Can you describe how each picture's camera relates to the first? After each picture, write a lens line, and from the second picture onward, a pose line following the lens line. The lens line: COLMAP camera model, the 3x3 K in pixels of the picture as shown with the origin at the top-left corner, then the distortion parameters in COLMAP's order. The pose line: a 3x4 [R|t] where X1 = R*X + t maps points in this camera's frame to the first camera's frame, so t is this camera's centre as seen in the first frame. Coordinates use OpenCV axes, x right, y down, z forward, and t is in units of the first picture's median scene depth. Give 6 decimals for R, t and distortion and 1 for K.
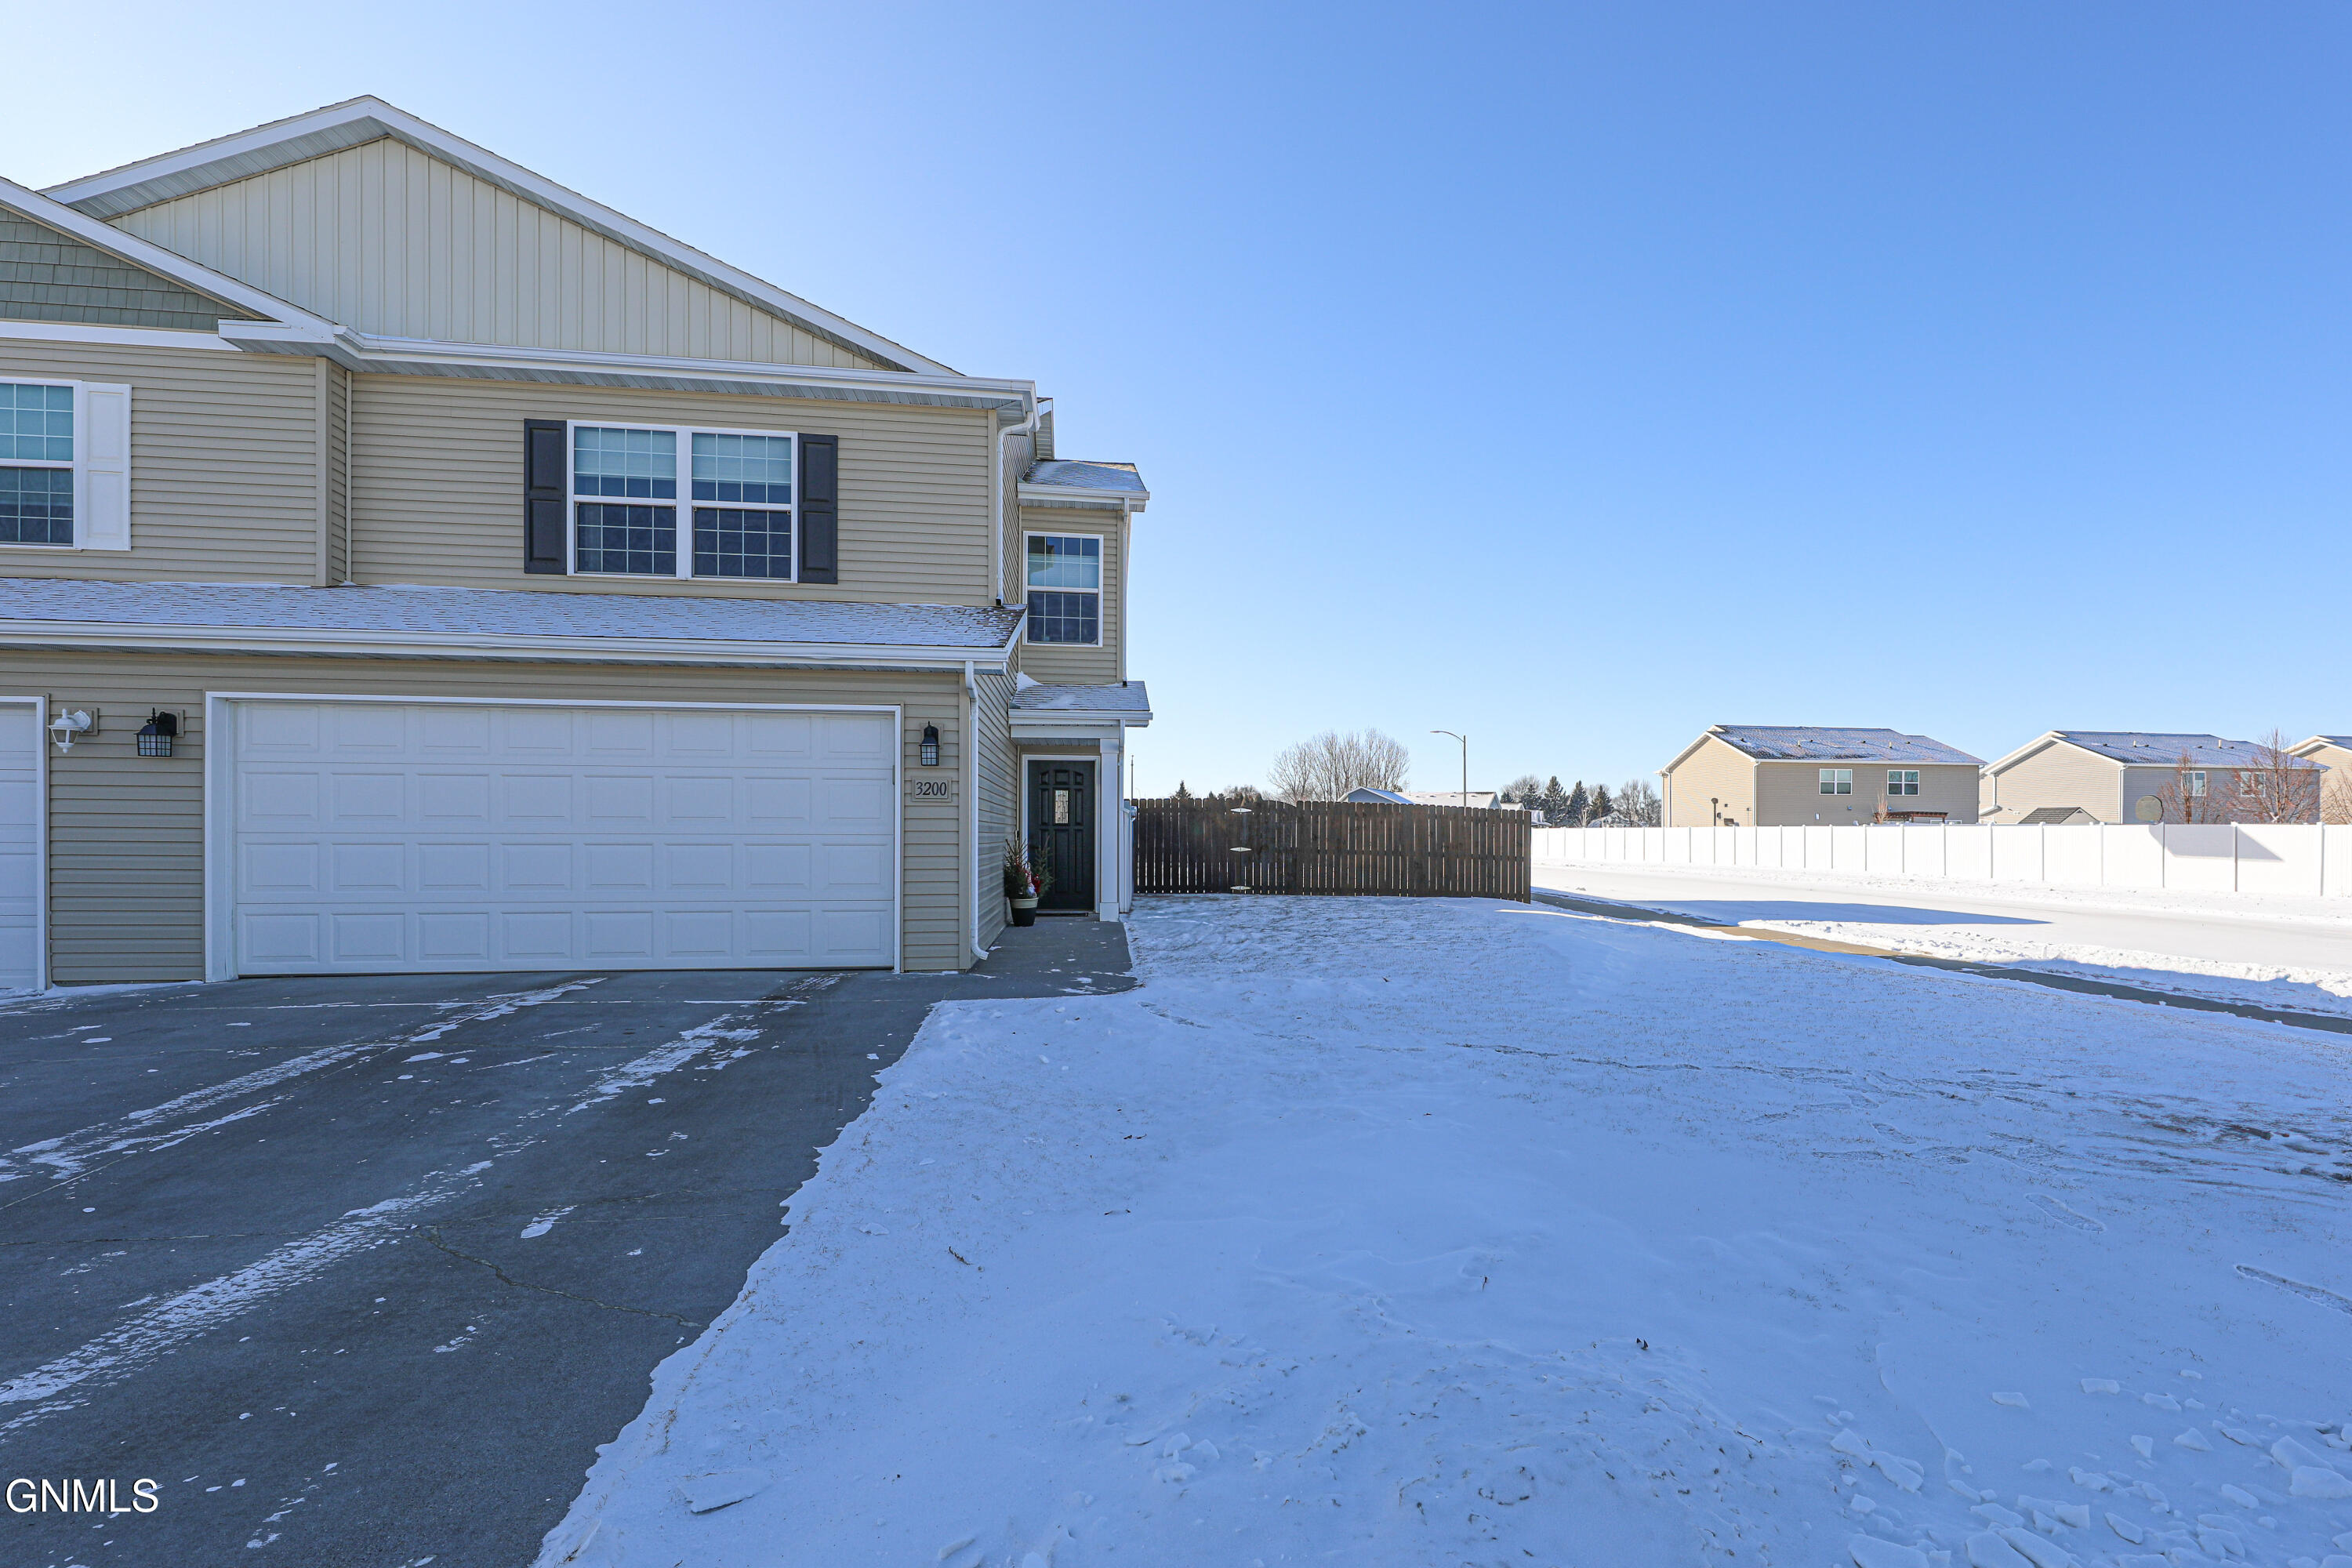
lens RADIAL K [[966.7, 0, 1176.0], [0, 966.7, 784.0], [0, 0, 1]] dist [-0.001153, -0.001279]
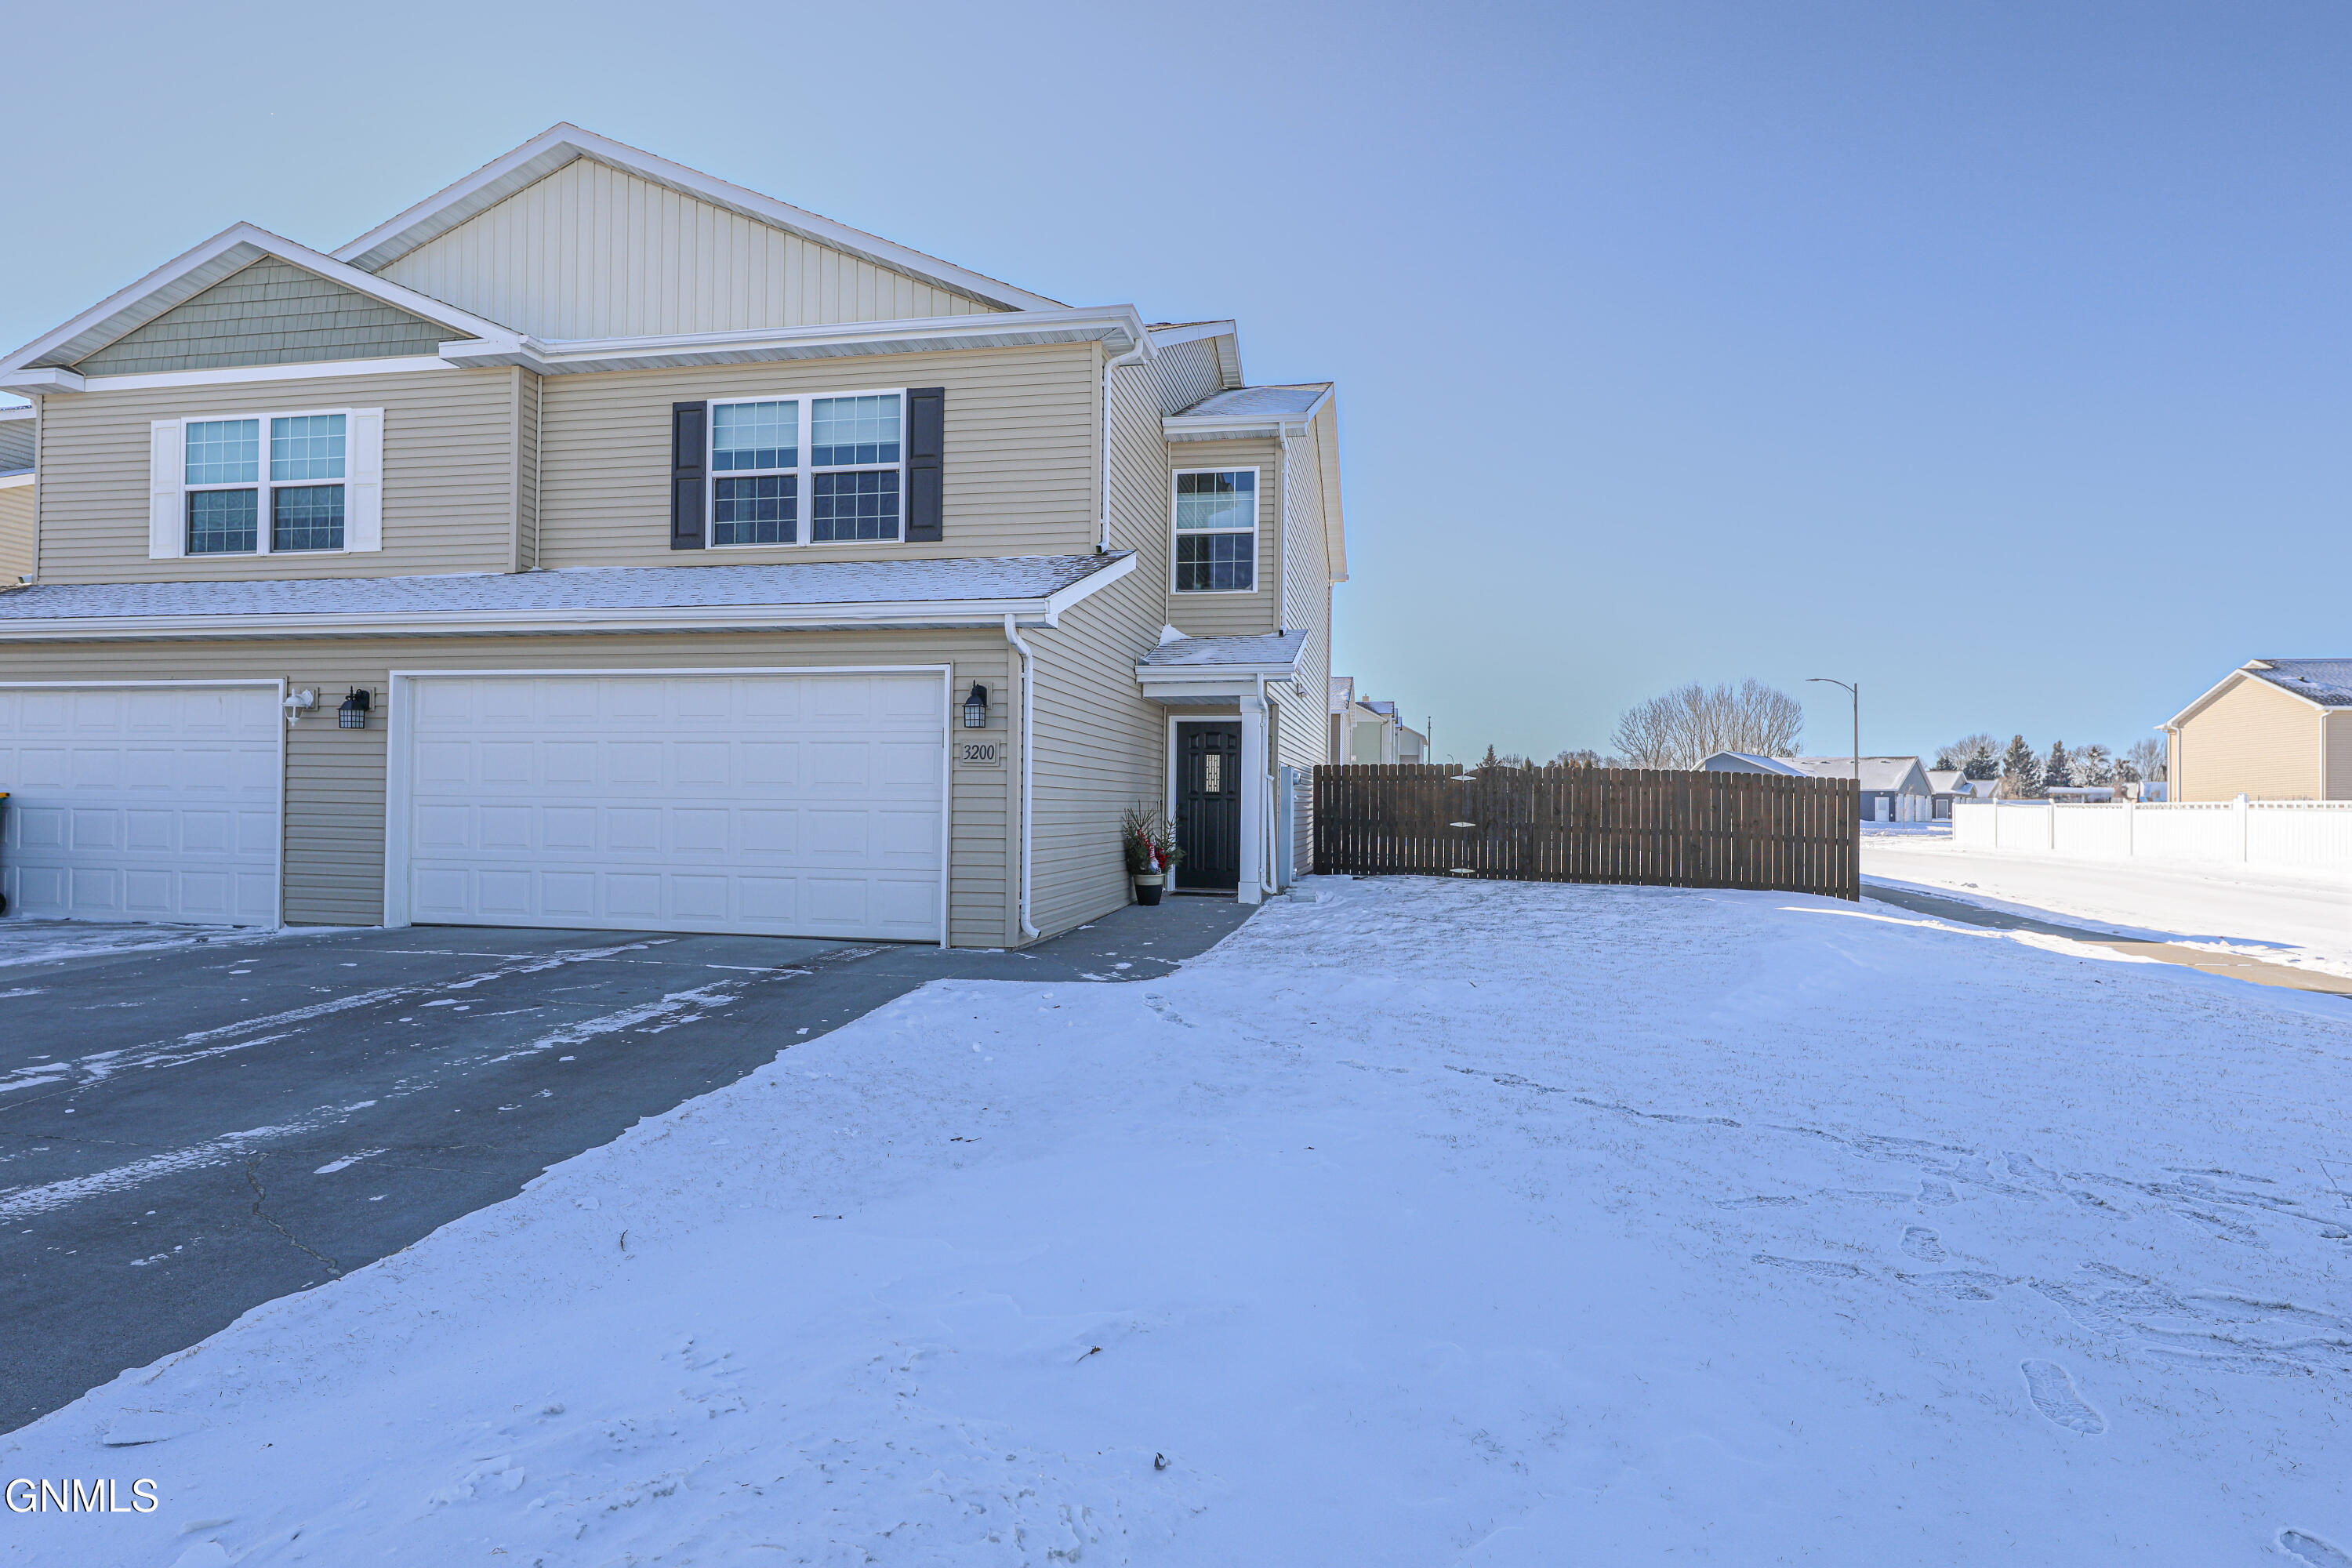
lens RADIAL K [[1082.4, 0, 1177.9], [0, 1082.4, 733.3], [0, 0, 1]] dist [0.001383, 0.000075]
pose [[0.955026, -0.011892, -0.296284, 0.193112], [0.007051, 0.999824, -0.017404, 0.004895], [0.296439, 0.014532, 0.954941, 0.045238]]
